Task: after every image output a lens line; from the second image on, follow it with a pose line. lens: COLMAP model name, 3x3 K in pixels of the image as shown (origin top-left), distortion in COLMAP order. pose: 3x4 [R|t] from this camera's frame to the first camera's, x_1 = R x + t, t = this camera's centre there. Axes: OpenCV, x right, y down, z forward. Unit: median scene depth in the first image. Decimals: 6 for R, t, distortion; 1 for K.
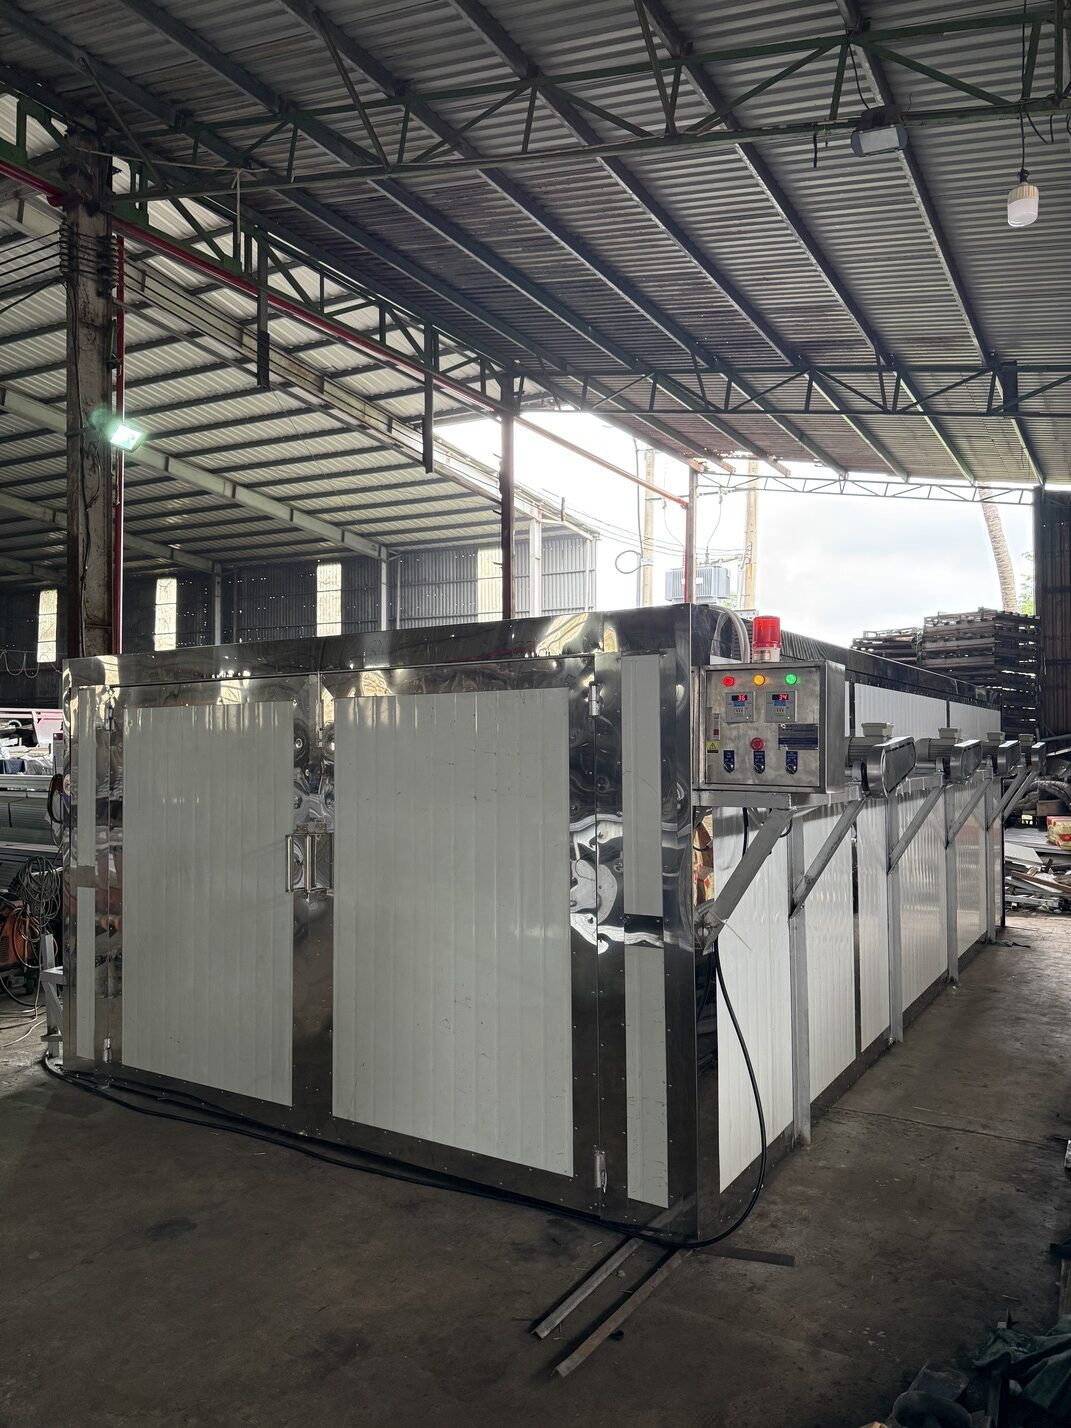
lens RADIAL K [[1013.1, 0, 535.5], [0, 1013.1, 714.0], [0, 0, 1]] dist [0.061792, -0.074995]
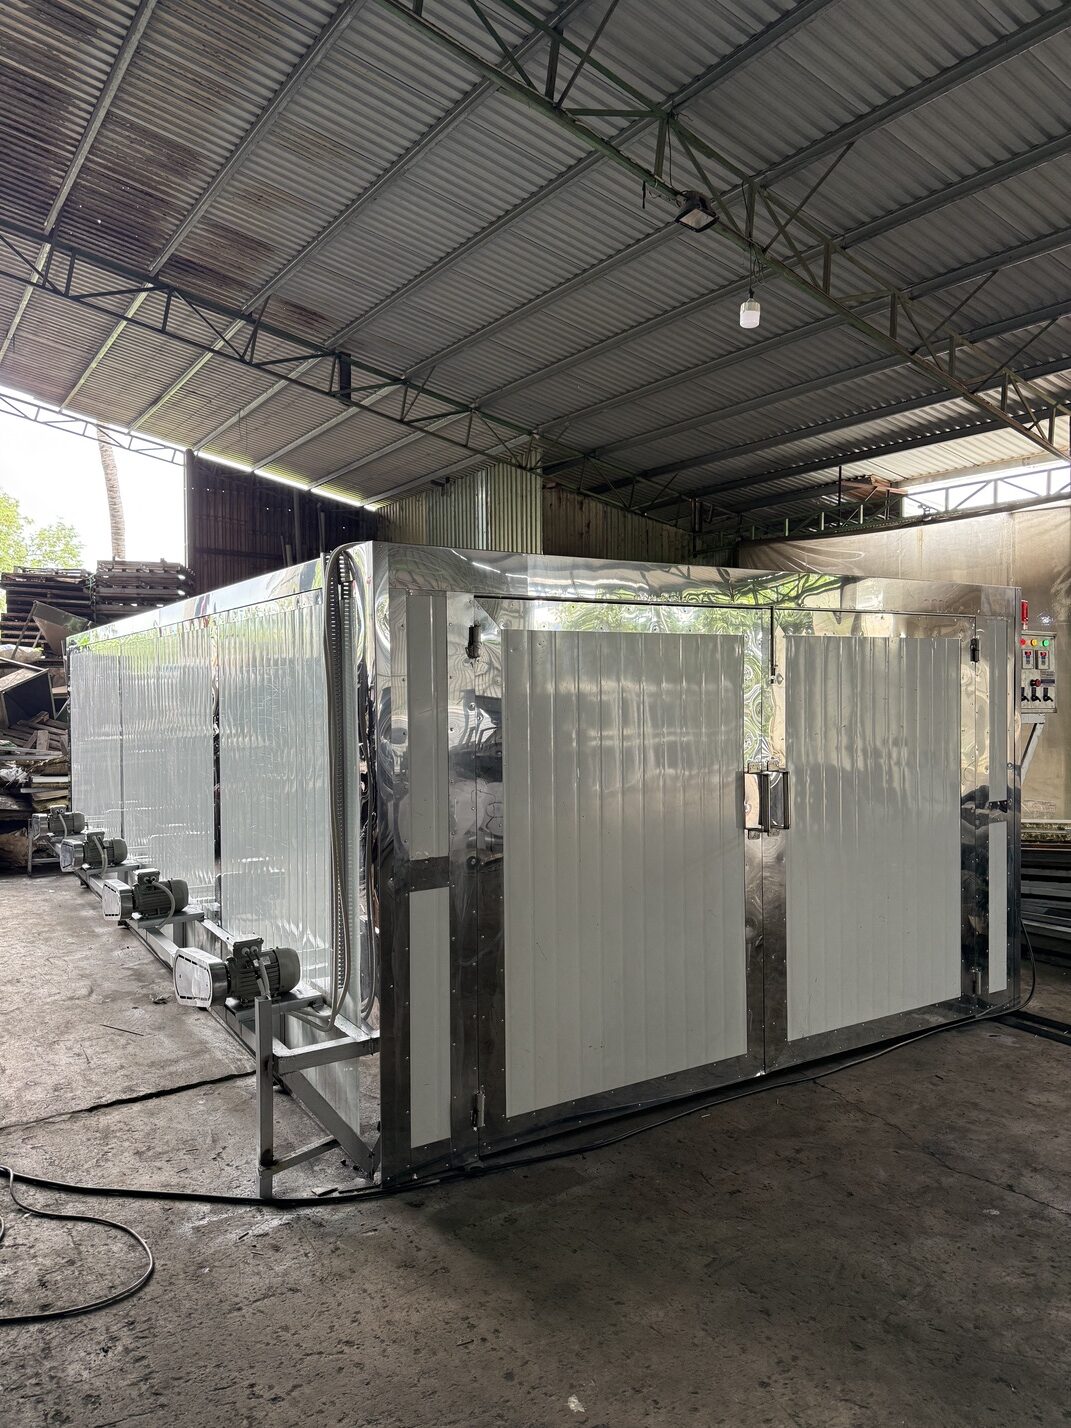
lens RADIAL K [[1013.1, 0, 535.5], [0, 1013.1, 714.0], [0, 0, 1]] dist [0.061792, -0.074995]
pose [[0.422585, -0.018274, 0.906139, -0.620476], [-0.024708, 0.999193, 0.031673, 0.018279], [-0.905986, -0.035774, 0.421793, 0.405528]]
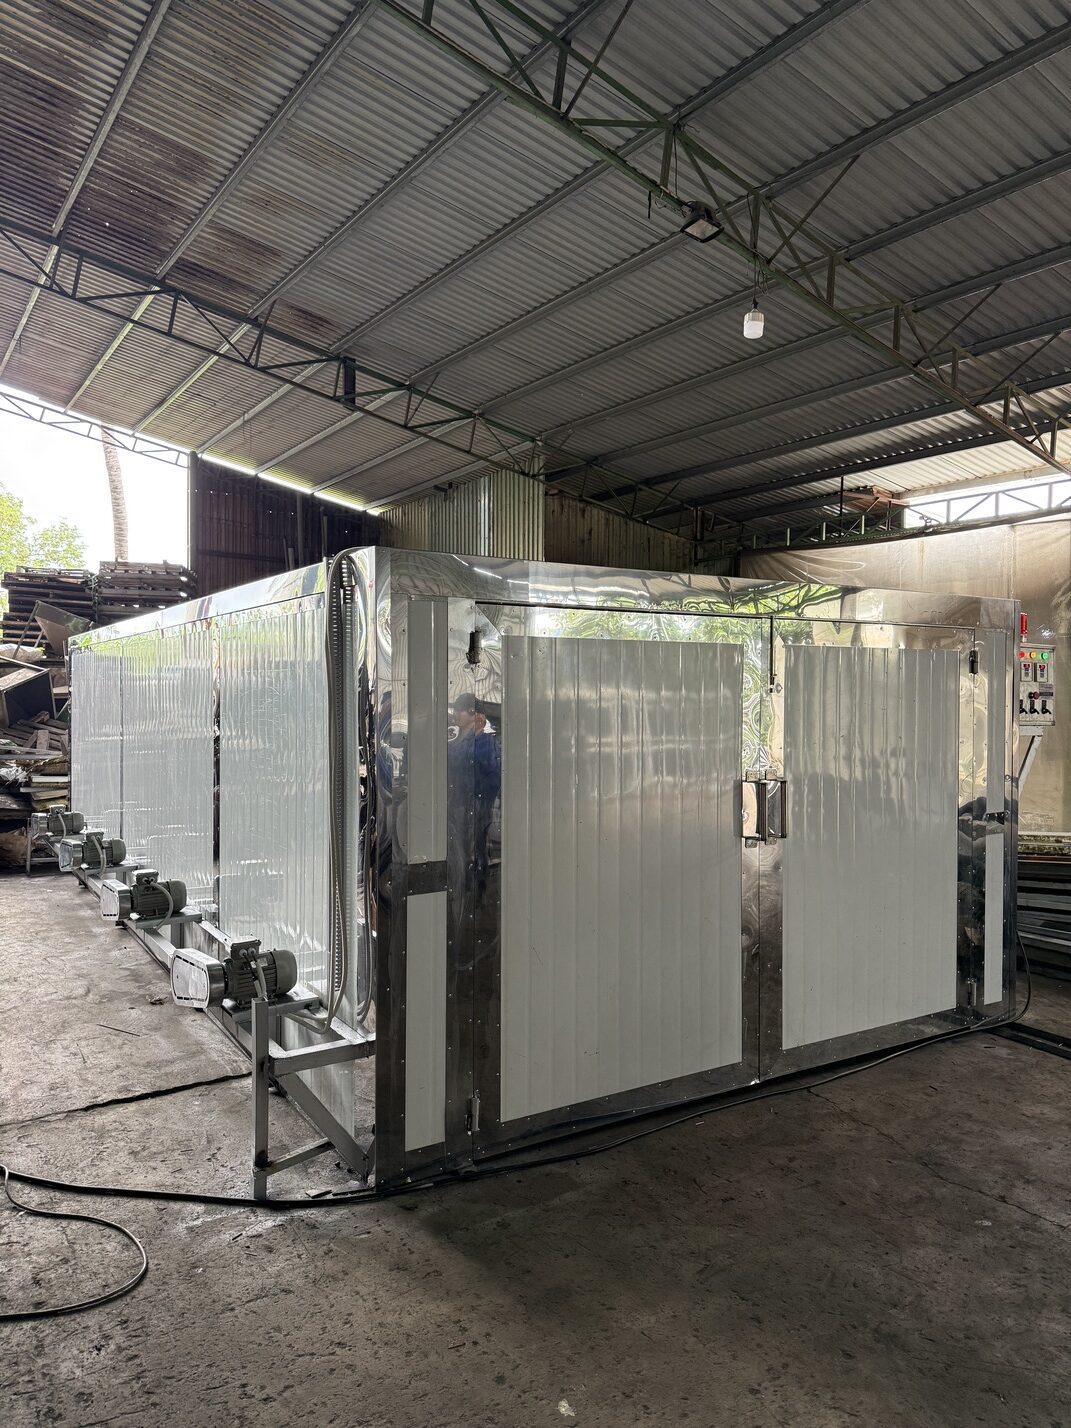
lens RADIAL K [[1013.1, 0, 535.5], [0, 1013.1, 714.0], [0, 0, 1]] dist [0.061792, -0.074995]
pose [[0.422521, -0.007555, 0.906322, -0.622346], [-0.037450, 0.998966, 0.025786, 0.018199], [-0.905579, -0.044837, 0.421801, 0.404531]]
